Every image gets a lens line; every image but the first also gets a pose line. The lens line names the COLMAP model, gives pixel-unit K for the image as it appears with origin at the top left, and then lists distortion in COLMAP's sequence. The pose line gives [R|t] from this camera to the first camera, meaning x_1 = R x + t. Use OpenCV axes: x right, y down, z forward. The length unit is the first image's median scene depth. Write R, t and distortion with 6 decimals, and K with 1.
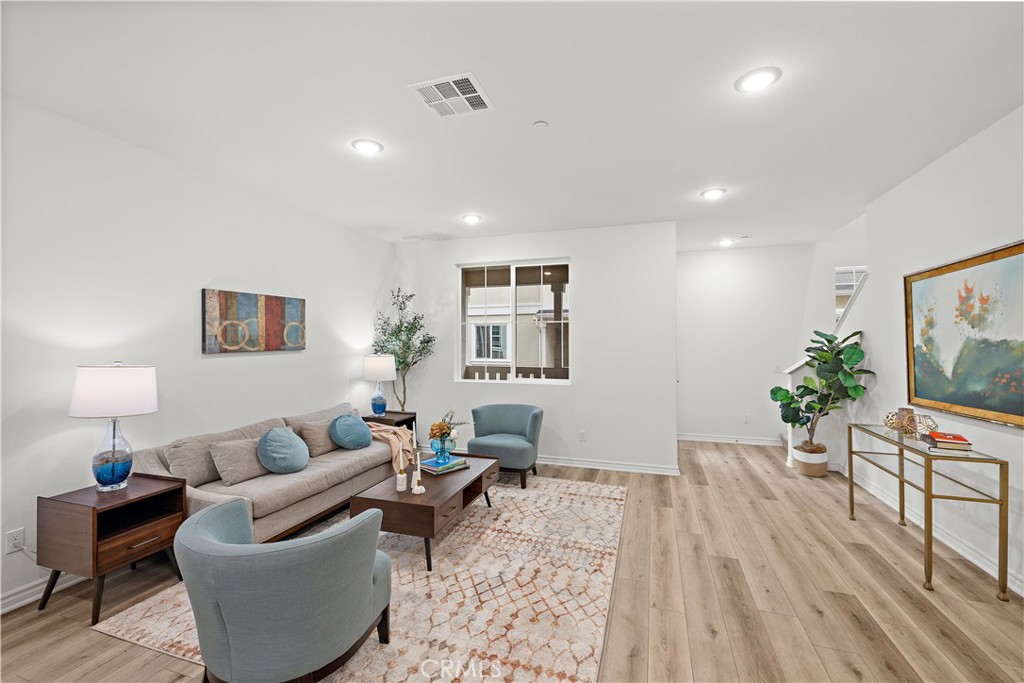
lens RADIAL K [[430.0, 0, 508.3], [0, 430.0, 338.4], [0, 0, 1]] dist [-0.000267, 0.000019]
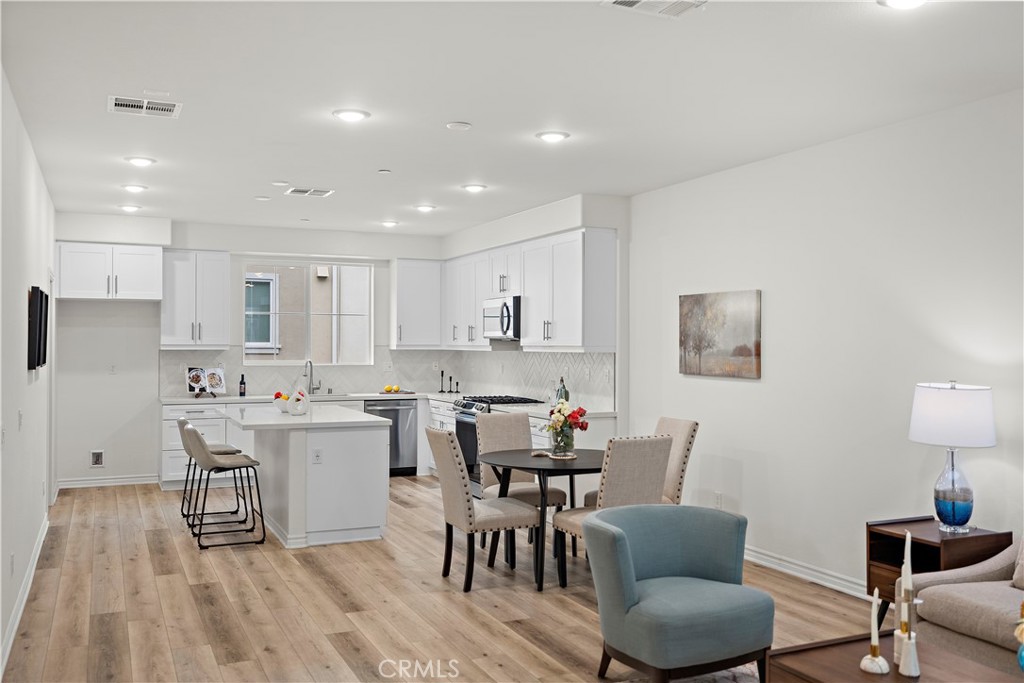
lens RADIAL K [[908.0, 0, 512.0], [0, 908.0, 341.5], [0, 0, 1]] dist [0.009016, -0.004111]
pose [[-0.730763, -0.001603, -0.682630, 0.574782], [0.005029, 0.999957, -0.007731, -0.009365], [0.682613, -0.009083, -0.730723, 1.053276]]
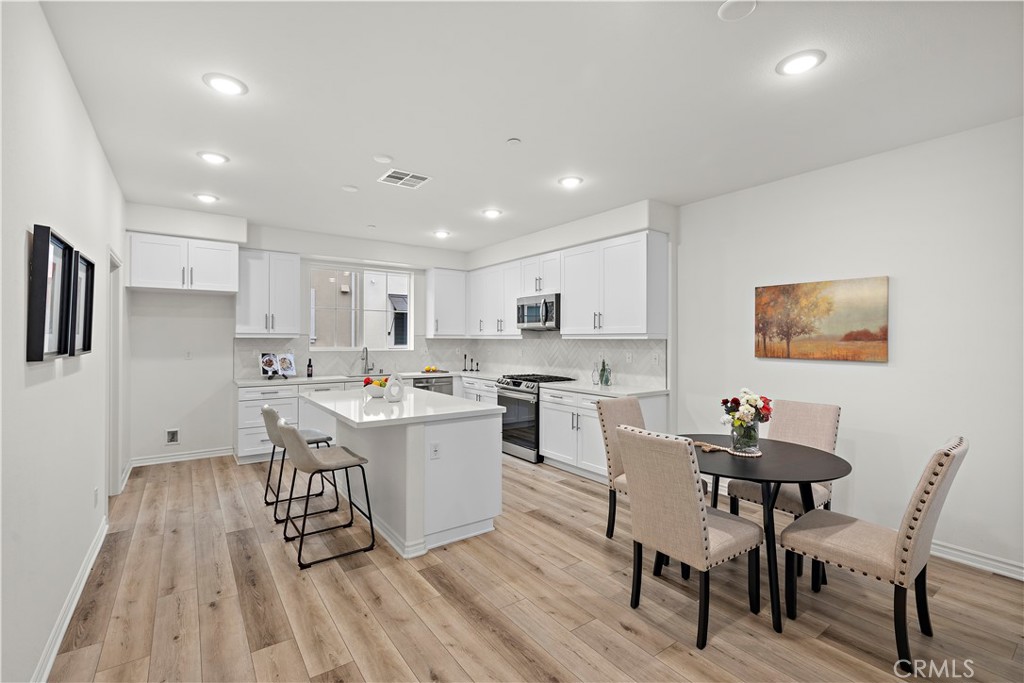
lens RADIAL K [[455.4, 0, 509.9], [0, 455.4, 338.3], [0, 0, 1]] dist [-0.003949, 0.000566]
pose [[-0.582138, -0.001217, -0.813089, 0.250887], [0.005283, 0.999972, -0.005279, 0.002183], [0.813073, -0.007369, -0.582115, 0.150709]]
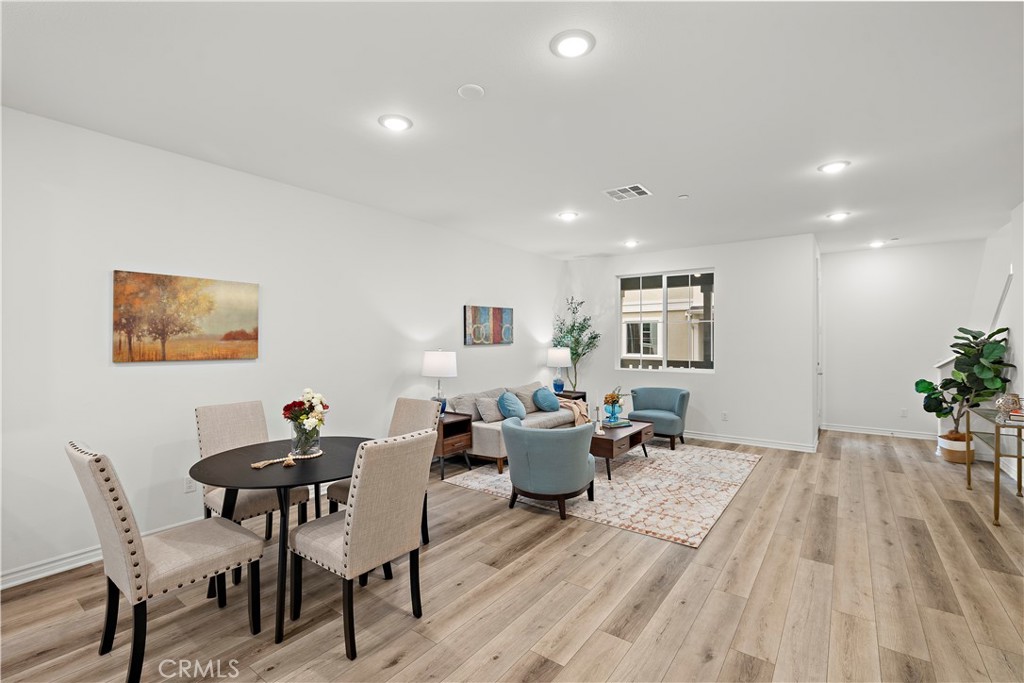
lens RADIAL K [[455.4, 0, 509.9], [0, 455.4, 338.3], [0, 0, 1]] dist [-0.003949, 0.000566]
pose [[0.950765, 0.000315, -0.309913, -0.007063], [0.002341, 0.999964, 0.008198, -0.003547], [0.309905, -0.008520, 0.950729, -0.480050]]
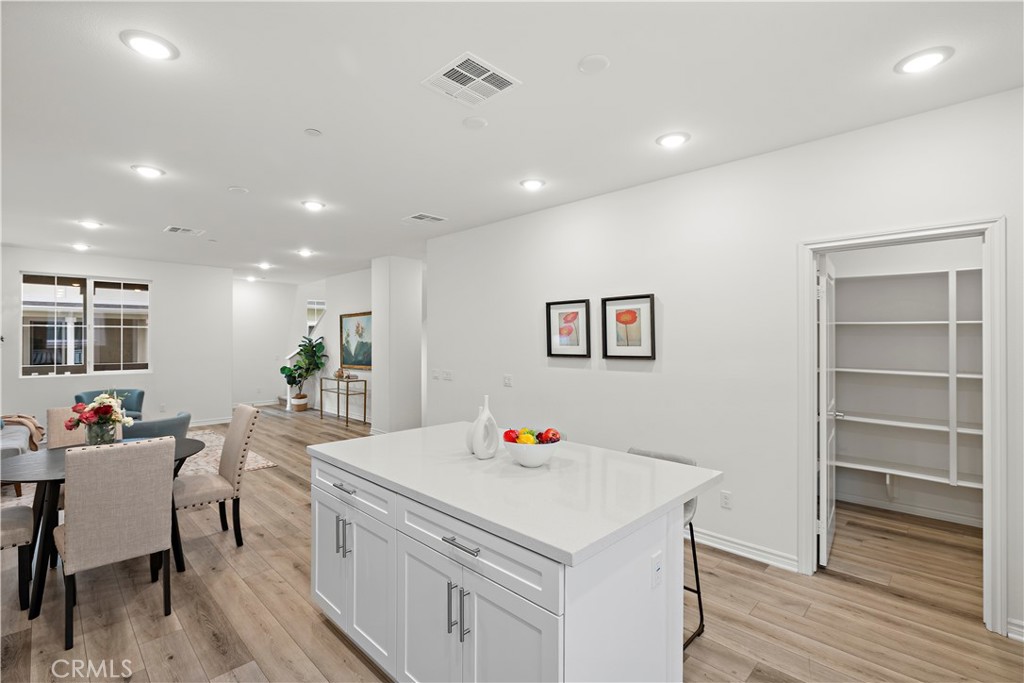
lens RADIAL K [[455.4, 0, 509.9], [0, 455.4, 338.3], [0, 0, 1]] dist [-0.003949, 0.000566]
pose [[0.431365, 0.004648, 0.902166, -0.839175], [-0.012510, 0.999921, 0.000830, -0.023964], [-0.902091, -0.011644, 0.431389, -0.832143]]
